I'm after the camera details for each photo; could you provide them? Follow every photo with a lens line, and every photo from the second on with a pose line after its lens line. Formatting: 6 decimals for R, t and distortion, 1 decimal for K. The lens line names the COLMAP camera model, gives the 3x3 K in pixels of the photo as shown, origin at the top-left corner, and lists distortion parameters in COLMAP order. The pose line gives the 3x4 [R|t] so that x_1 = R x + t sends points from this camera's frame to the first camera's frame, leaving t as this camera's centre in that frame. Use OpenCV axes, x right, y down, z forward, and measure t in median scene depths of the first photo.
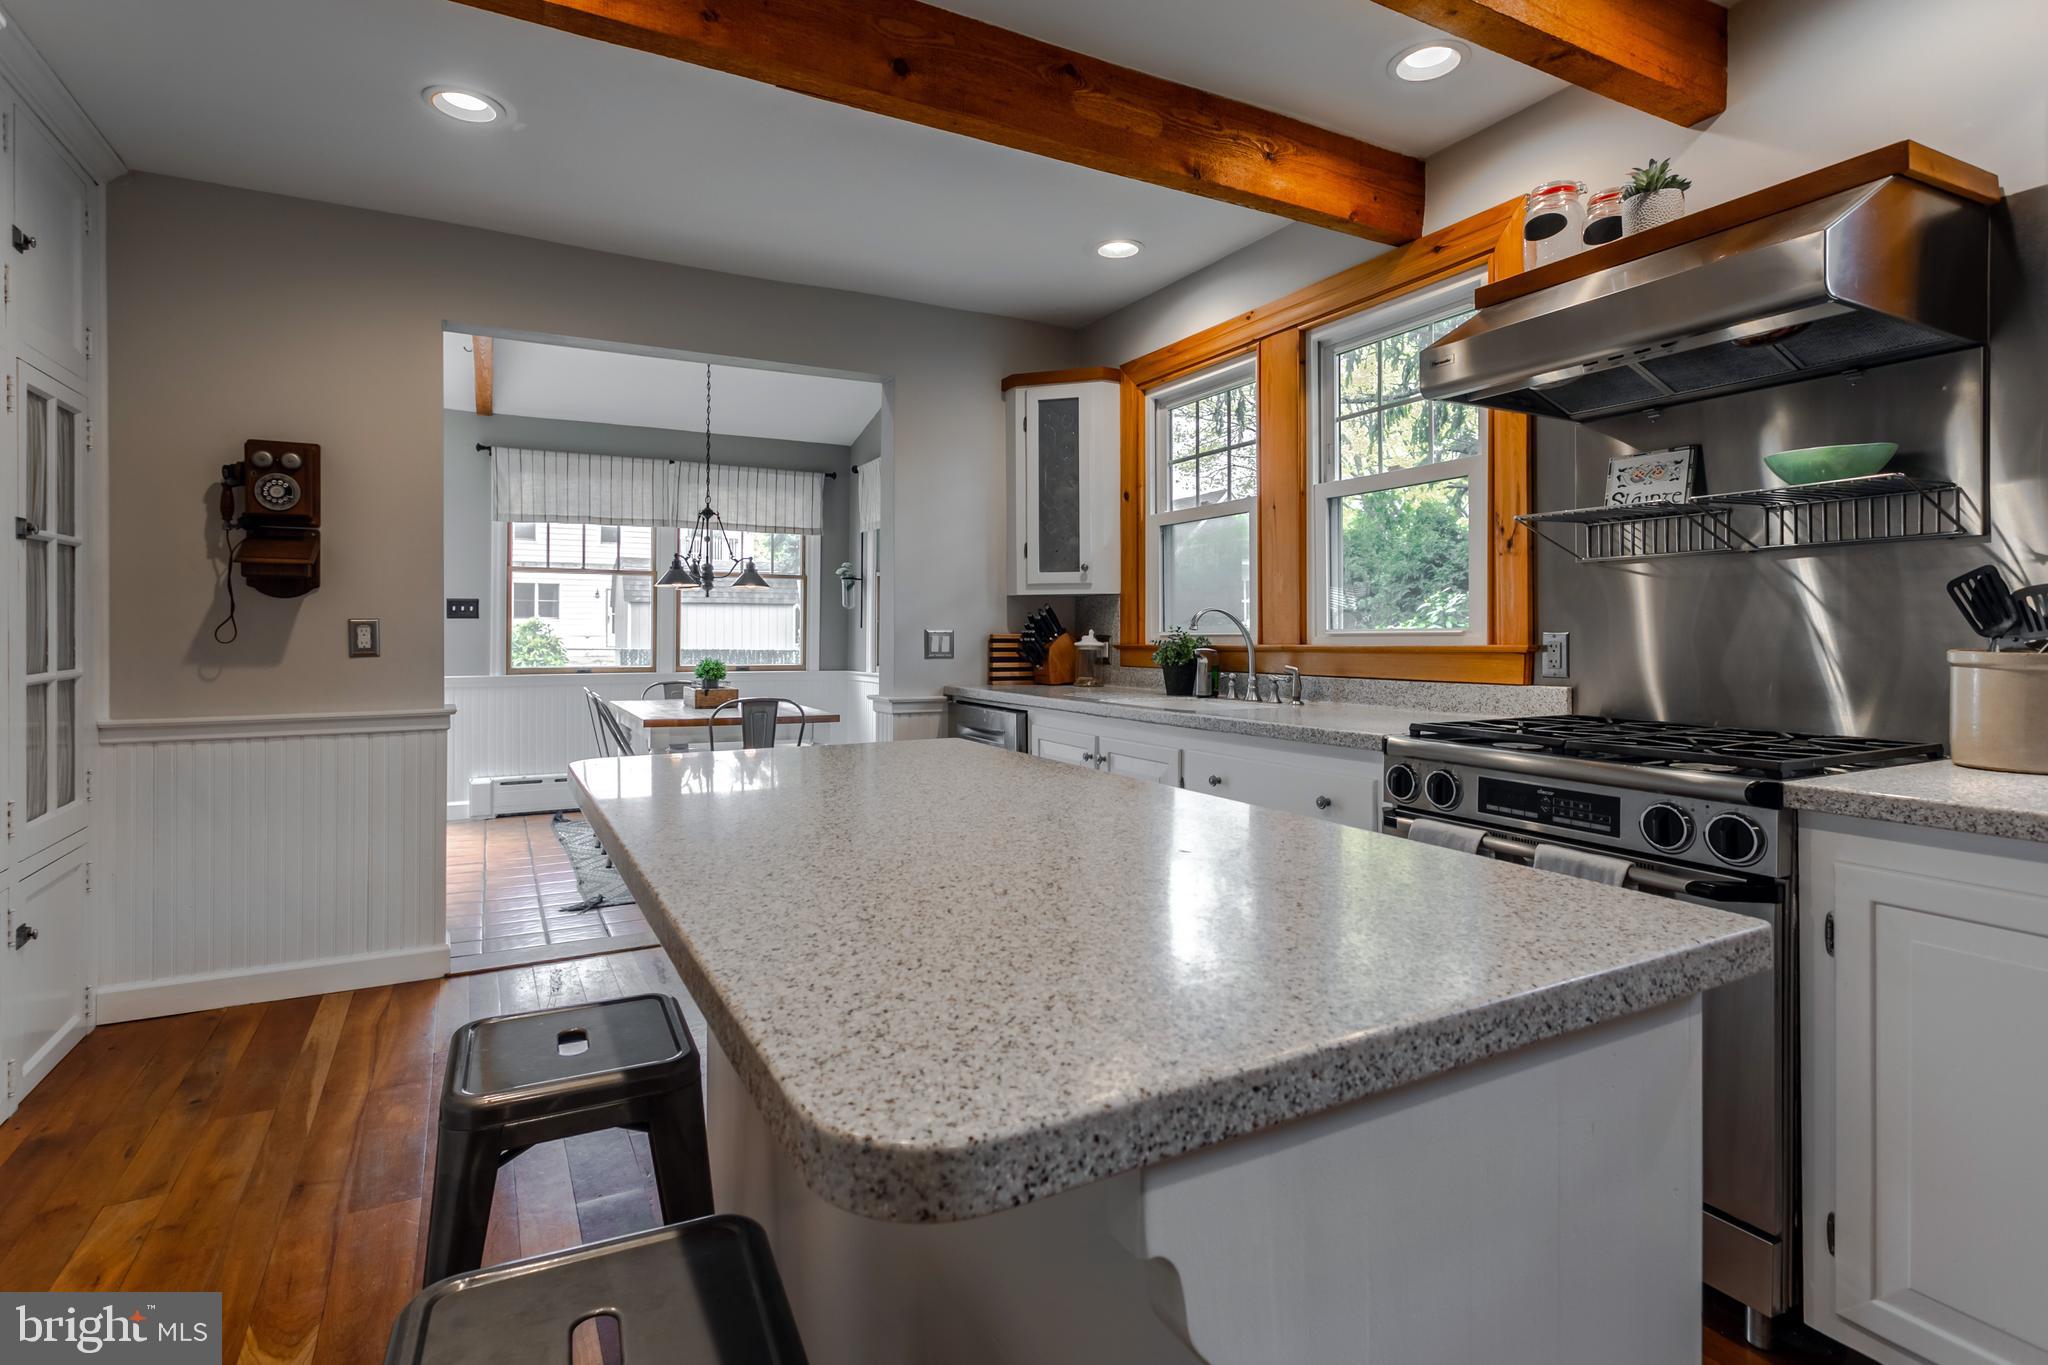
lens RADIAL K [[1012.8, 0, 981.2], [0, 1012.8, 630.7], [0, 0, 1]] dist [0.001237, 0.001168]
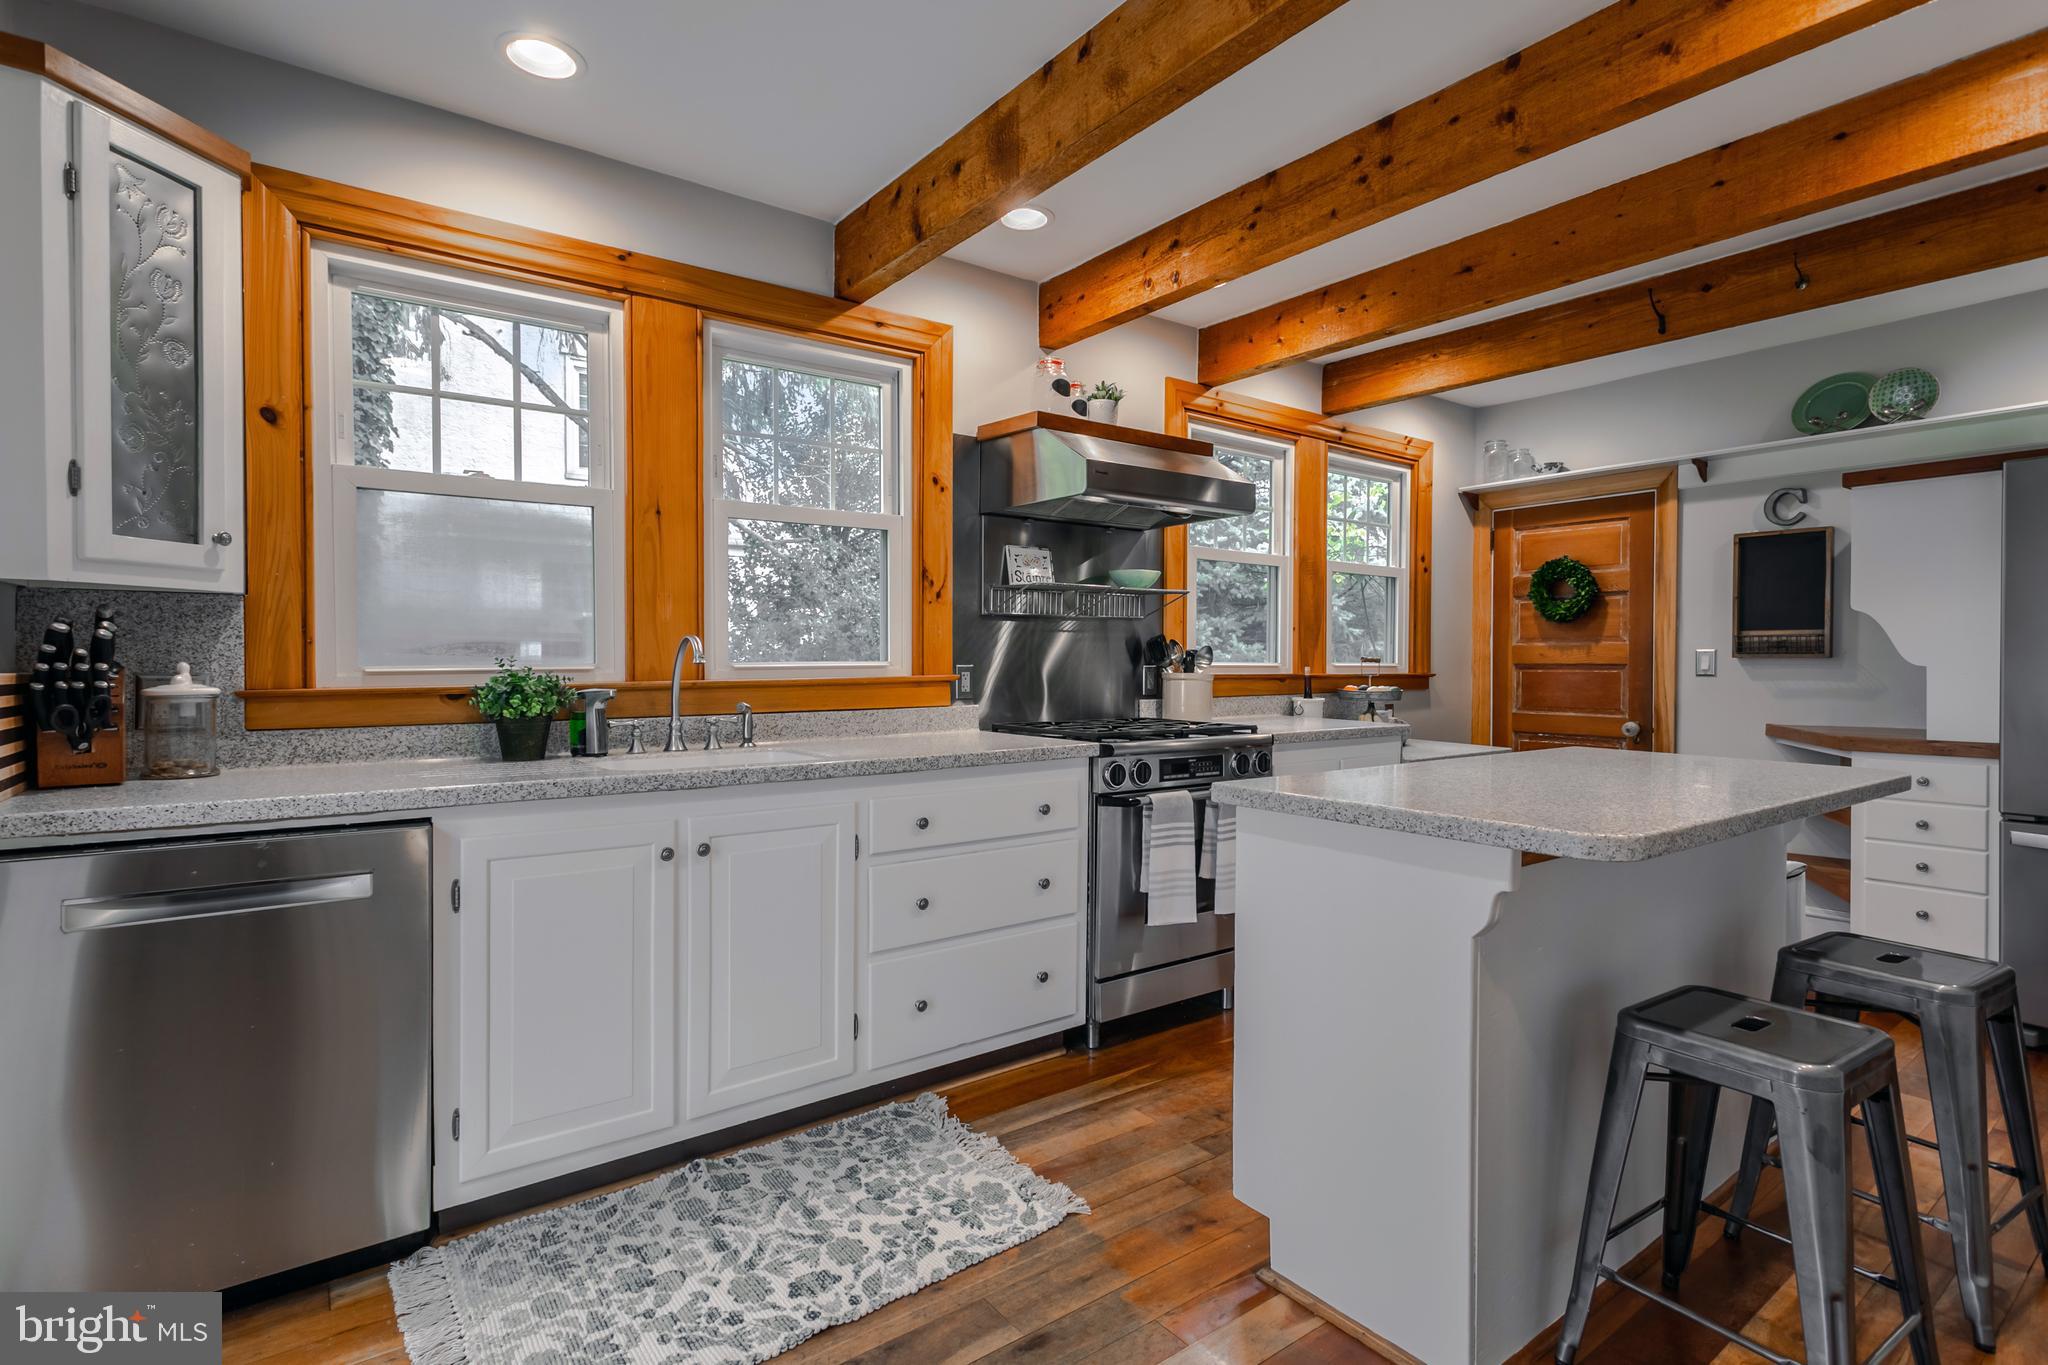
lens RADIAL K [[1001.8, 0, 1050.2], [0, 1001.8, 672.8], [0, 0, 1]] dist [-0.000901, 0.002175]
pose [[-0.193230, -0.011458, 0.981086, -0.594236], [-0.001818, 0.999934, 0.011320, -0.002956], [-0.981152, 0.000403, -0.193239, 0.894702]]
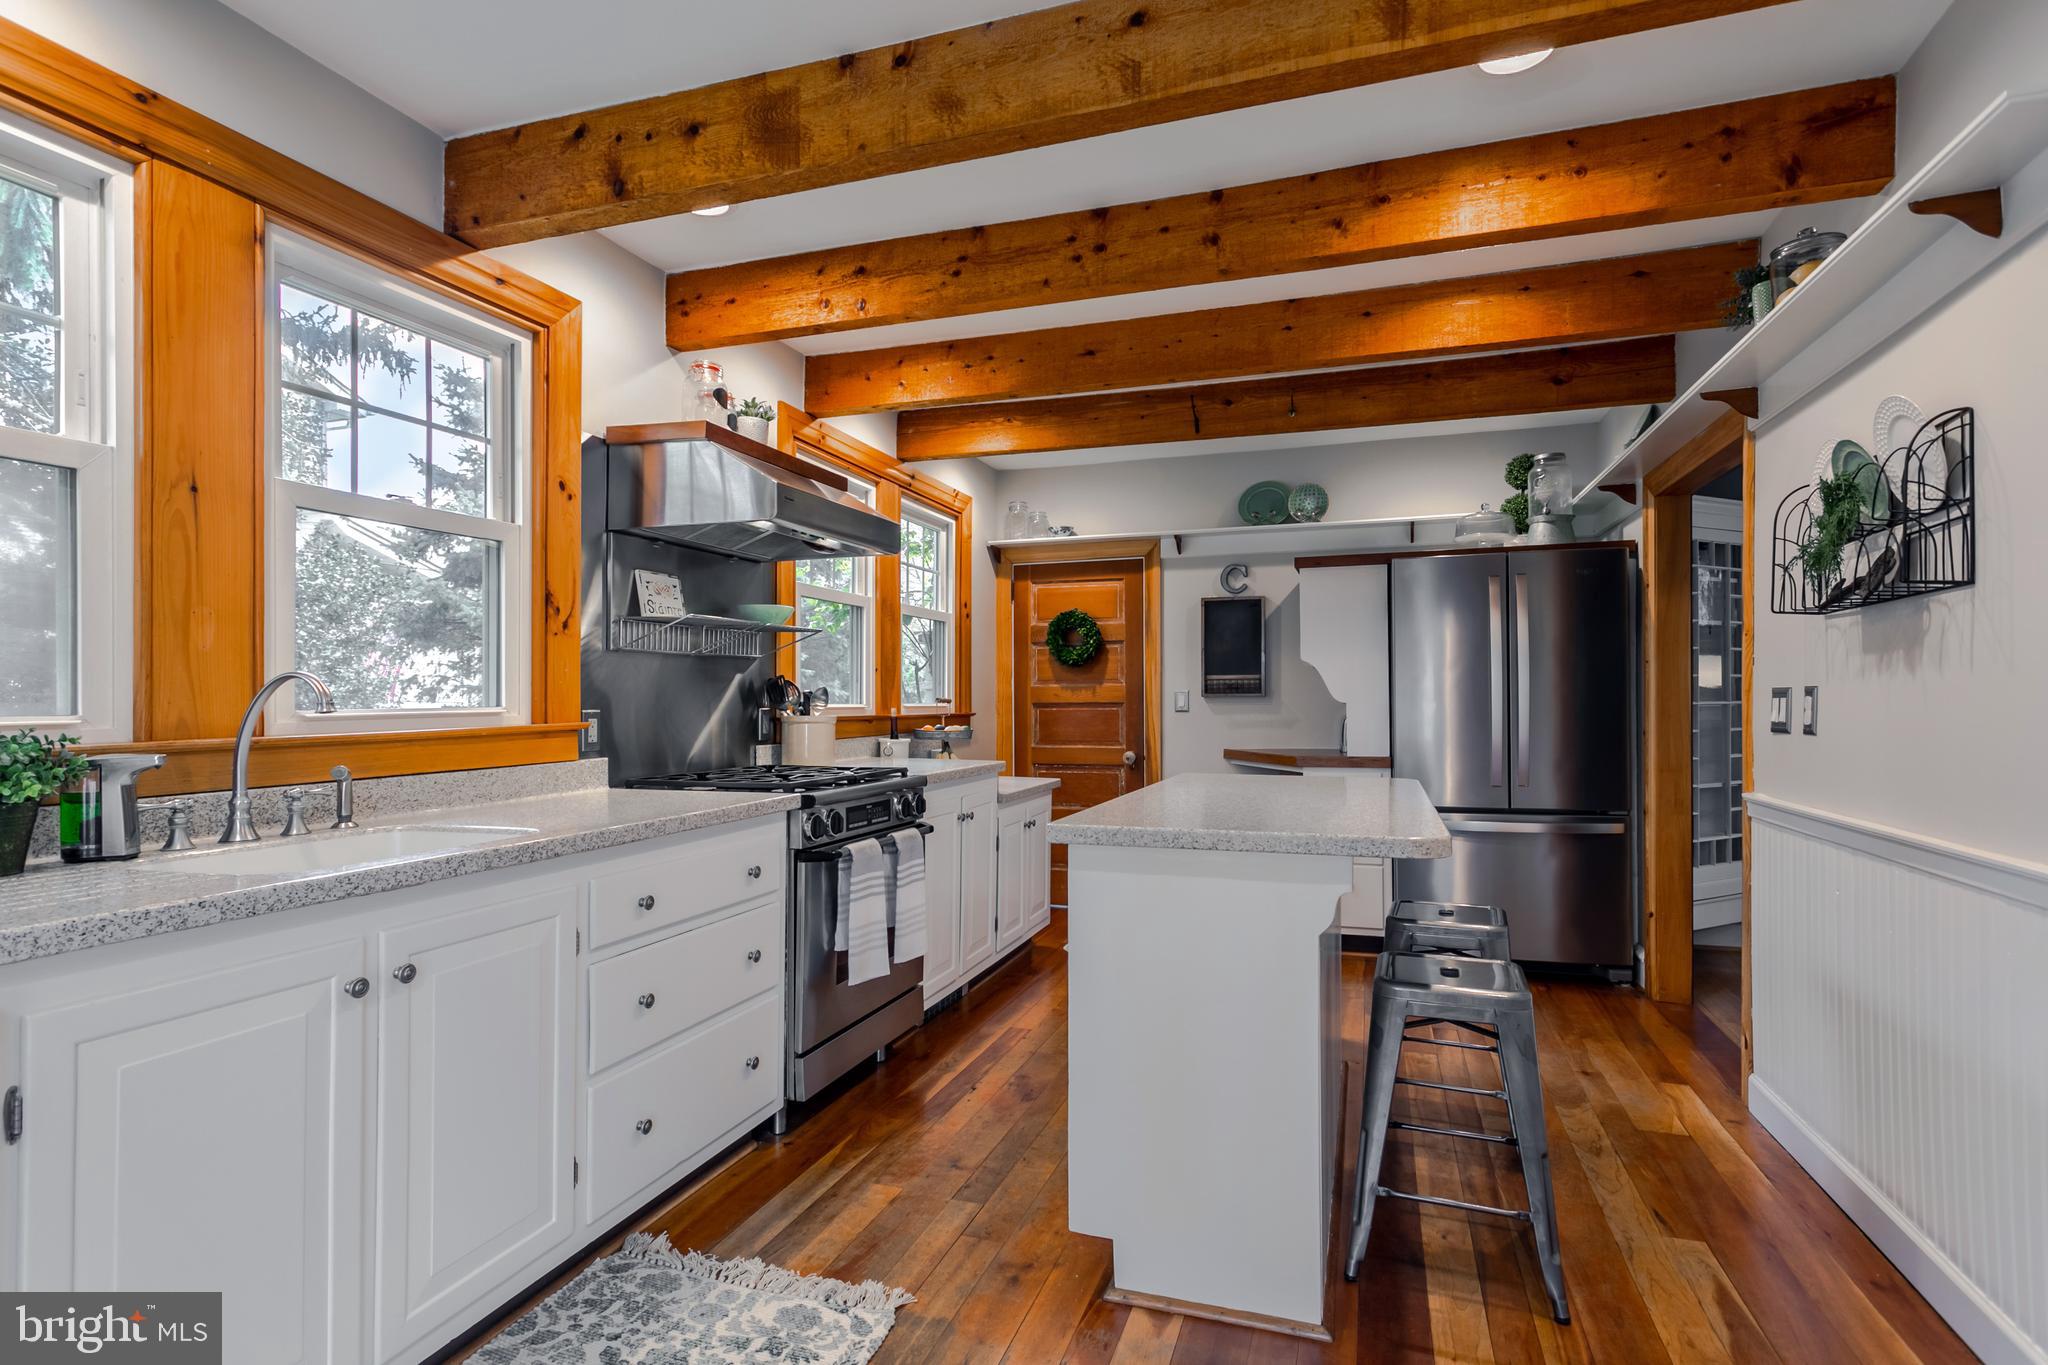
lens RADIAL K [[1012.9, 0, 1059.3], [0, 1012.9, 689.2], [0, 0, 1]] dist [-0.001110, 0.002158]
pose [[-0.720852, 0.011088, 0.693001, -0.451134], [0.005068, 0.999930, -0.010728, -0.005527], [-0.693071, -0.004221, -0.720857, 1.129804]]
